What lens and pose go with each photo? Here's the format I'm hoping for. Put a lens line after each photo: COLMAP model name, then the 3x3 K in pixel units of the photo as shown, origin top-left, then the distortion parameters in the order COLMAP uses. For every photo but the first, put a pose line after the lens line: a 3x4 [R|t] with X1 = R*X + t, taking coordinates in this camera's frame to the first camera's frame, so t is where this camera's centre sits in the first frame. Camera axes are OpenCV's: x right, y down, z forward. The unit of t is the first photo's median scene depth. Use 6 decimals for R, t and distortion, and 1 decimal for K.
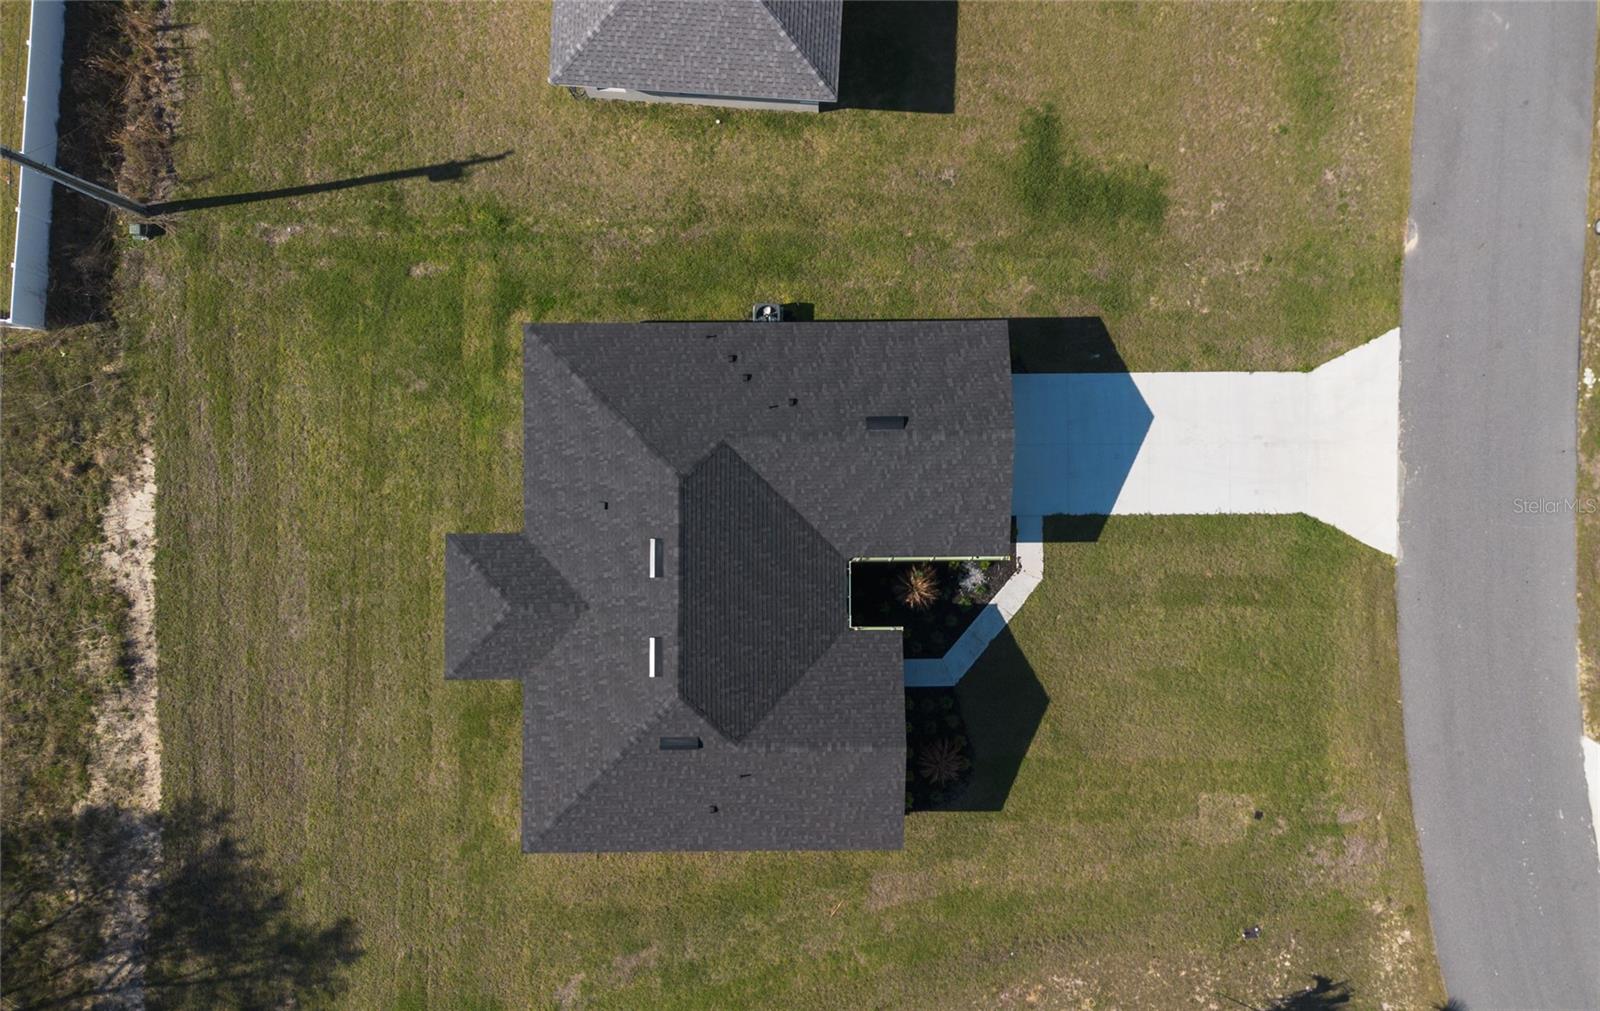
lens RADIAL K [[1291.4, 0, 809.0], [0, 1291.4, 500.2], [0, 0, 1]] dist [0.070483, -0.004774]
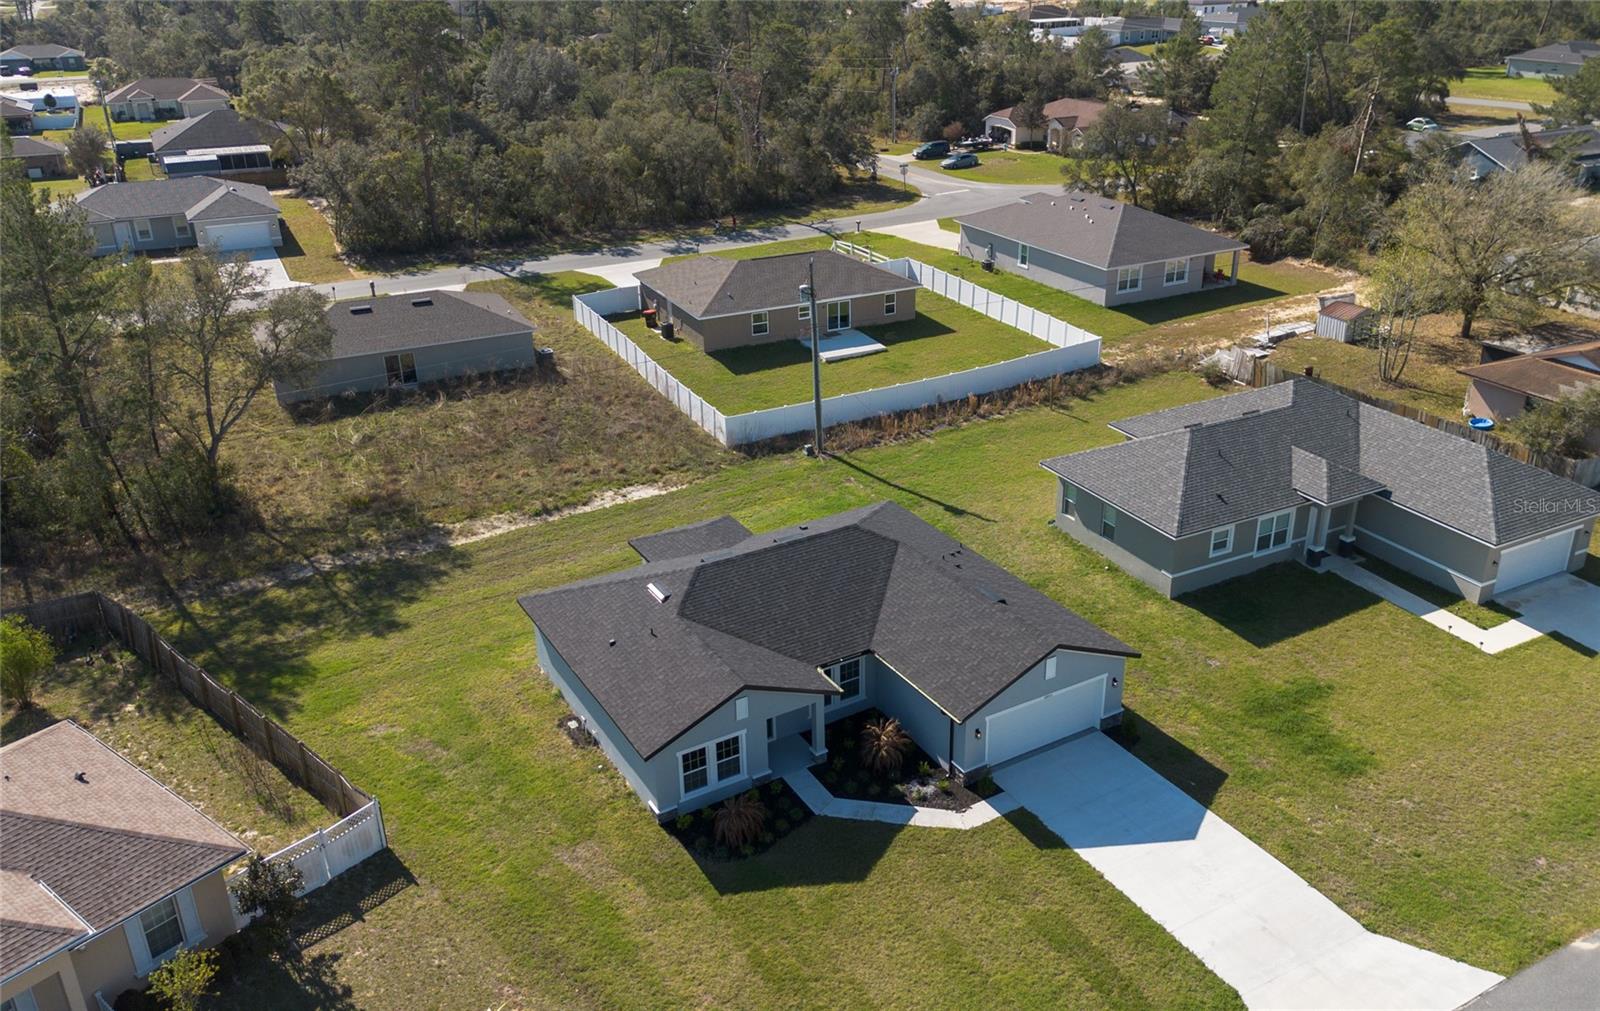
lens RADIAL K [[1263.4, 0, 849.9], [0, 1263.4, 505.6], [0, 0, 1]] dist [0.058527, -0.002077]
pose [[0.519901, 0.350126, -0.779175, 0.744588], [-0.853539, 0.249519, -0.457397, 0.476867], [0.034273, 0.902858, 0.428572, 0.407958]]
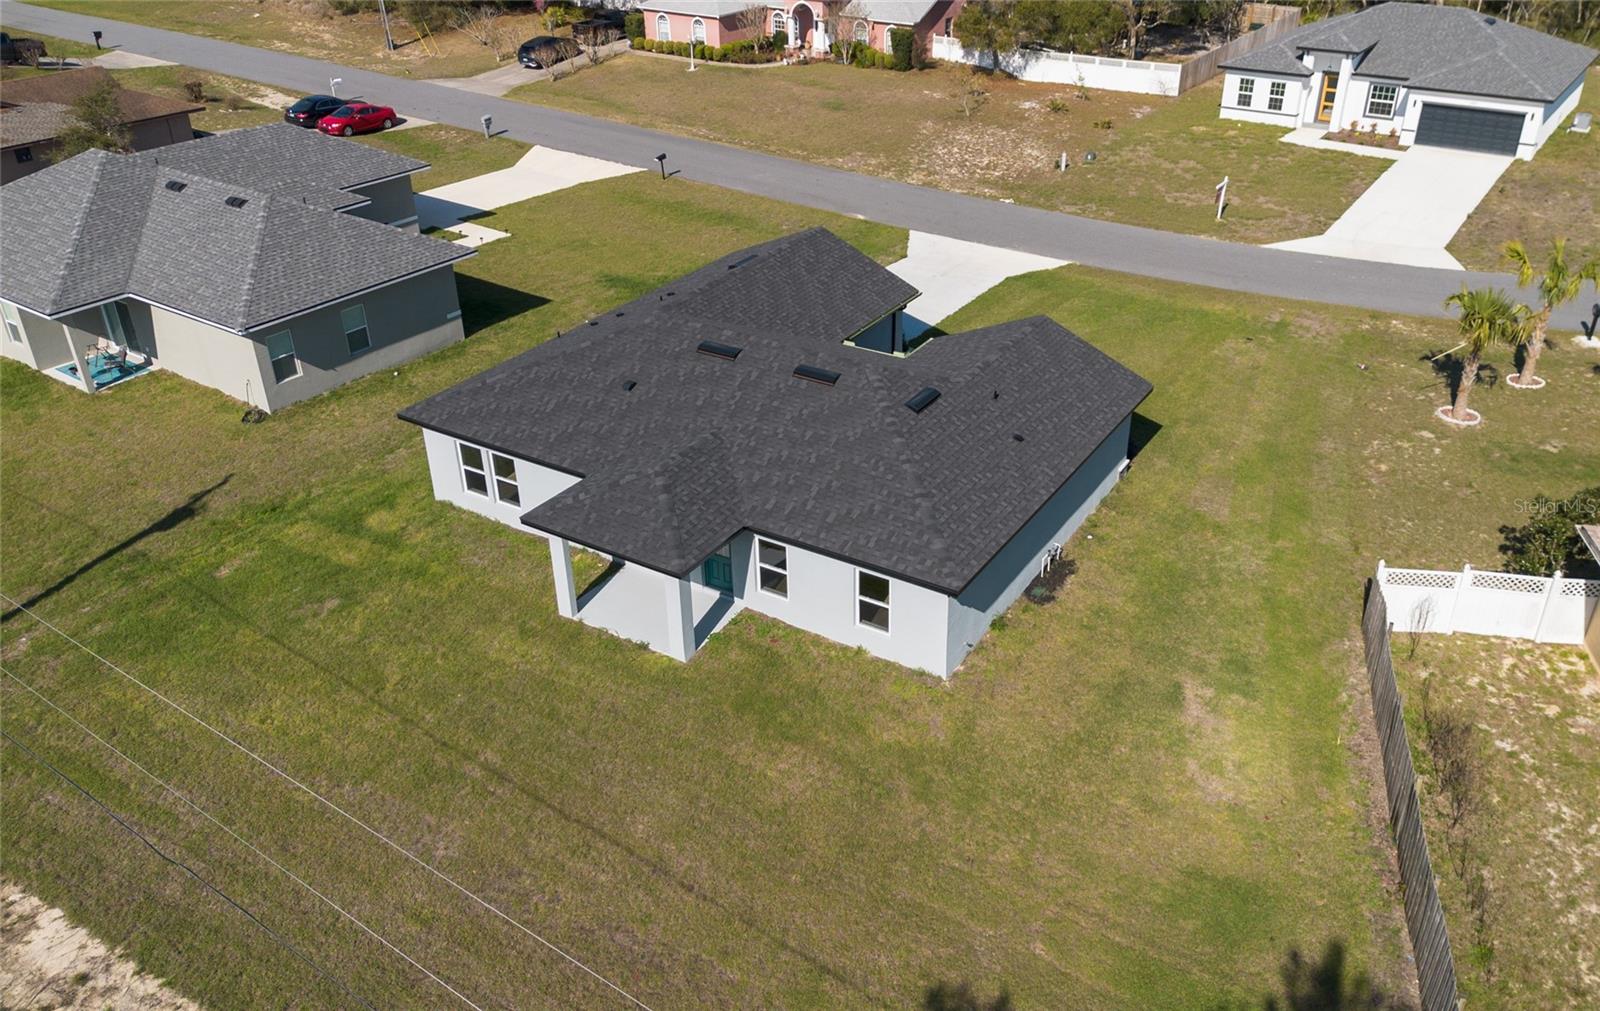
lens RADIAL K [[1291.4, 0, 809.0], [0, 1291.4, 500.2], [0, 0, 1]] dist [0.070483, -0.004774]
pose [[0.539801, -0.411978, 0.734090, -0.670790], [0.841565, 0.284398, -0.459223, 0.457909], [-0.019584, 0.865674, 0.500225, 0.585040]]
